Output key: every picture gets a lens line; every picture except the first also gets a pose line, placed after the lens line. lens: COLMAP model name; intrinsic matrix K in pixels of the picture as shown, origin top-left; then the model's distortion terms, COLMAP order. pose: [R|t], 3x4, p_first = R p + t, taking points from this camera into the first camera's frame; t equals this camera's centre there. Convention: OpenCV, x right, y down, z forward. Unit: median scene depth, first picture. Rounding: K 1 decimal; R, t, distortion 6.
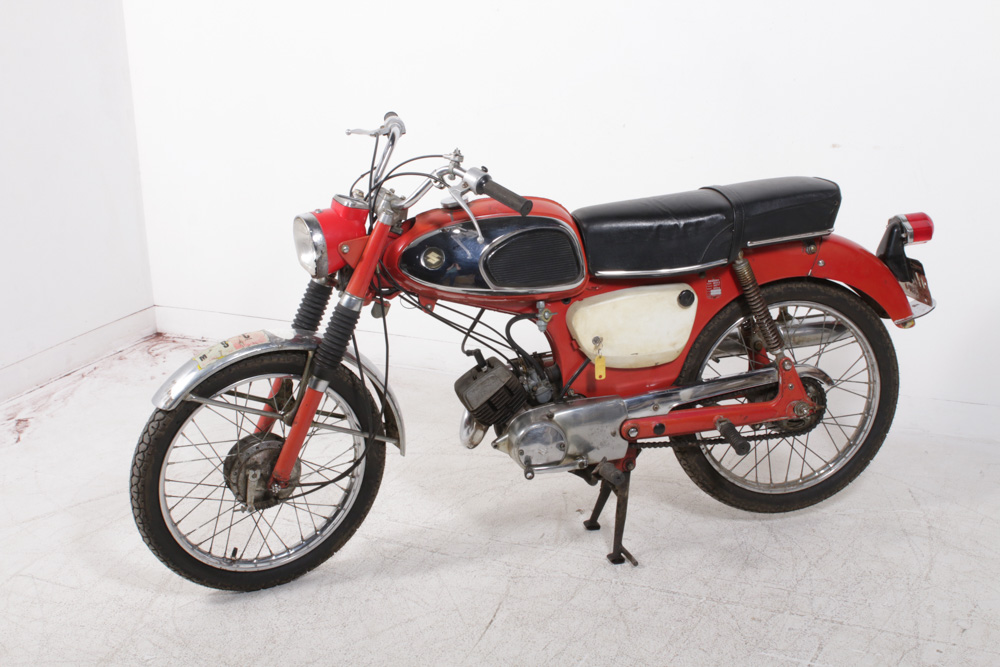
lens RADIAL K [[1454.4, 0, 495.6], [0, 1454.4, 332.5], [0, 0, 1]] dist [-0.027956, 0.000000]
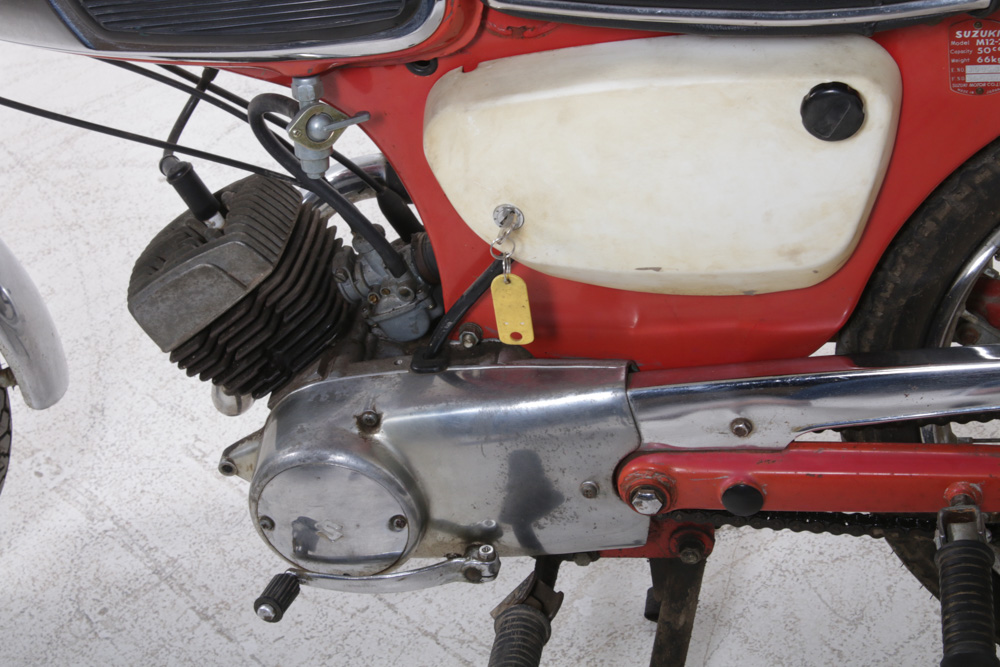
lens RADIAL K [[2345.4, 0, 489.5], [0, 2345.4, 331.3], [0, 0, 1]] dist [0.110573, 0.000000]
pose [[0.921331, 0.165981, -0.351567, 0.227684], [-0.015485, 0.919234, 0.393406, -0.152466], [0.388470, -0.357014, 0.849489, 0.586576]]
